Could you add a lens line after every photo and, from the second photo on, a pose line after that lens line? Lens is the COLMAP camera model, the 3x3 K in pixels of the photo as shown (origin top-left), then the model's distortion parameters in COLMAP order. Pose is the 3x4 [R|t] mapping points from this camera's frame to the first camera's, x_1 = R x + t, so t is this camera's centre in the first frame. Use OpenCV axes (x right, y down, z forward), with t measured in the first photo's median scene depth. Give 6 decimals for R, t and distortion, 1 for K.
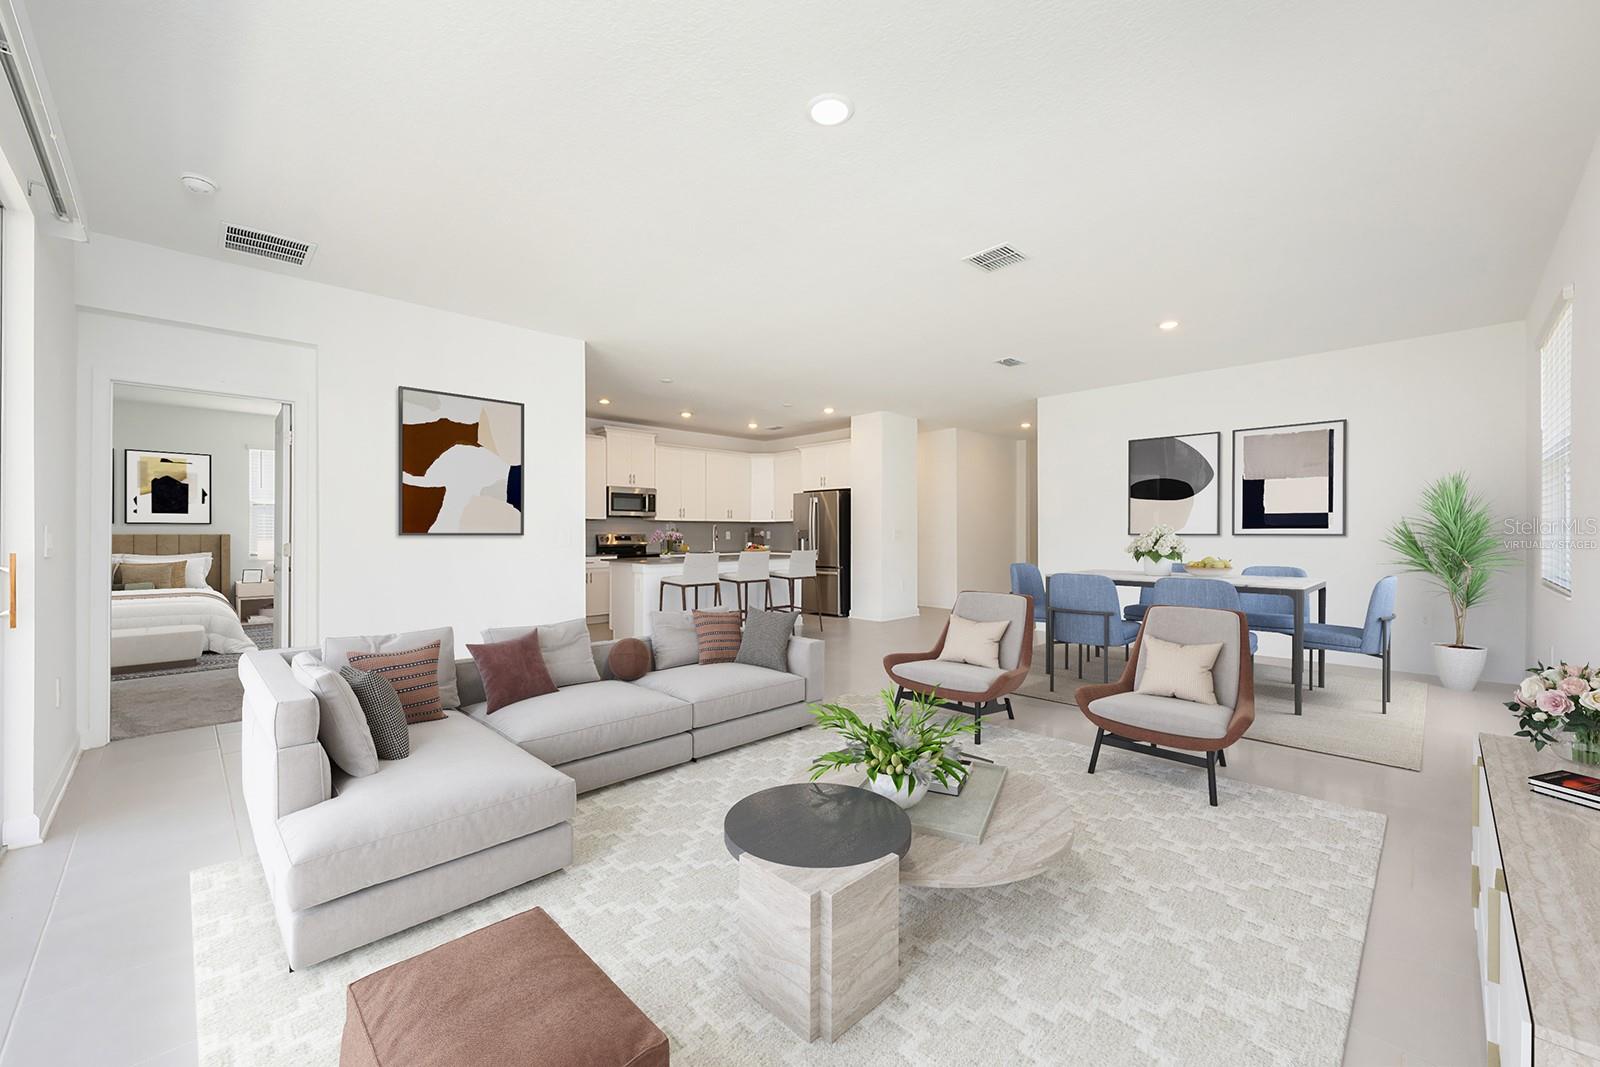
lens RADIAL K [[632.0, 0, 798.1], [0, 632.0, 530.7], [0, 0, 1]] dist [0.013372, 0.000064]
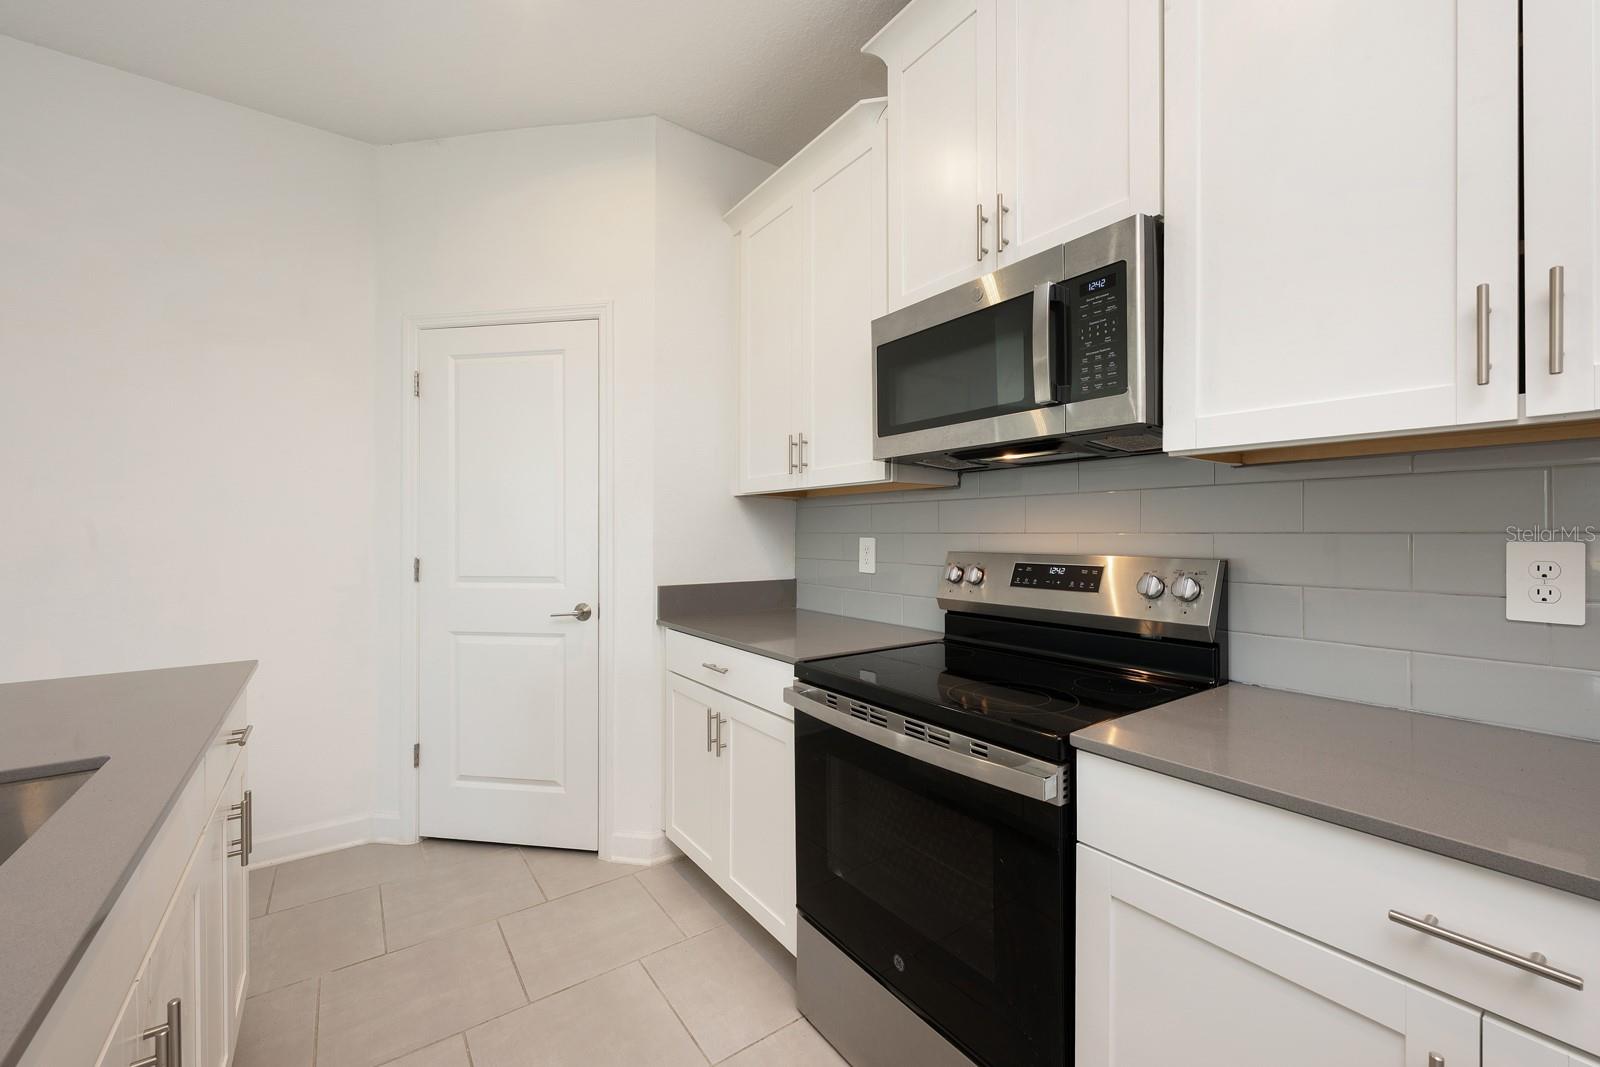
lens RADIAL K [[632.0, 0, 798.1], [0, 632.0, 530.7], [0, 0, 1]] dist [0.013372, 0.000064]
pose [[-0.151673, -0.006302, -0.988411, -0.085874], [-0.000040, 0.999980, -0.006369, 0.000905], [0.988431, -0.000926, -0.151670, 0.971970]]
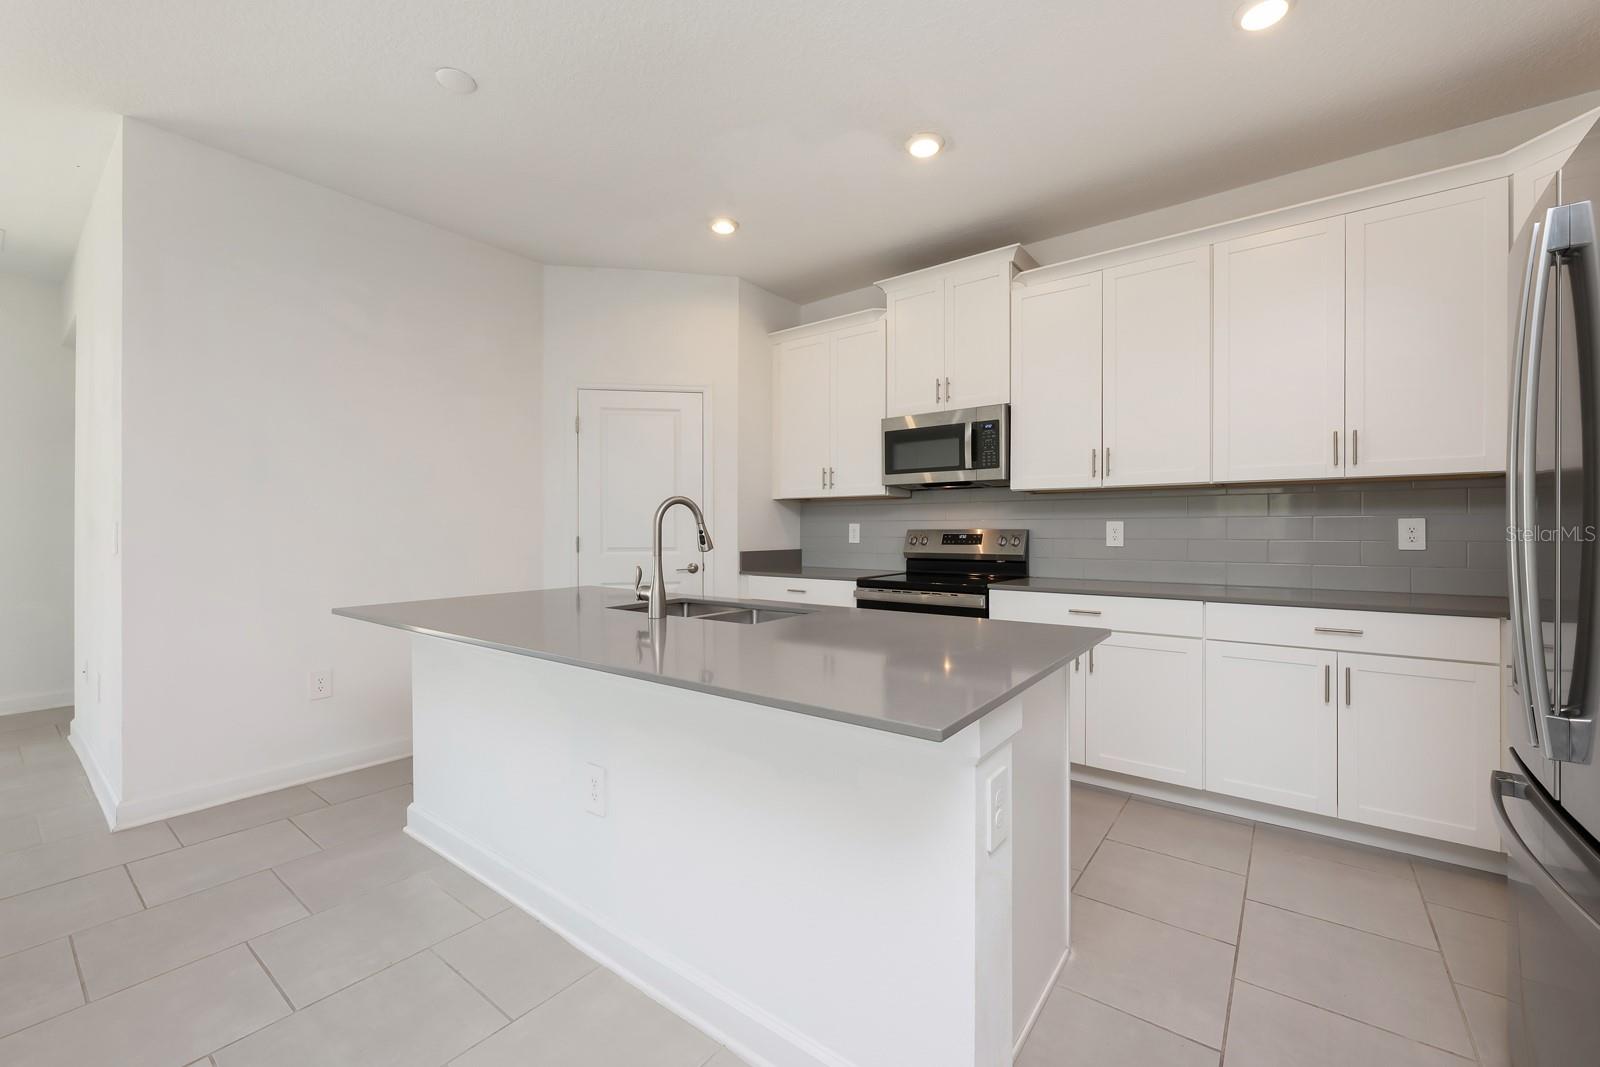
lens RADIAL K [[632.0, 0, 798.1], [0, 632.0, 530.7], [0, 0, 1]] dist [0.013372, 0.000064]
pose [[0.128060, 0.001674, -0.991765, 0.126083], [-0.000136, 0.999999, 0.001670, 0.006879], [0.991766, -0.000079, 0.128061, 0.854535]]
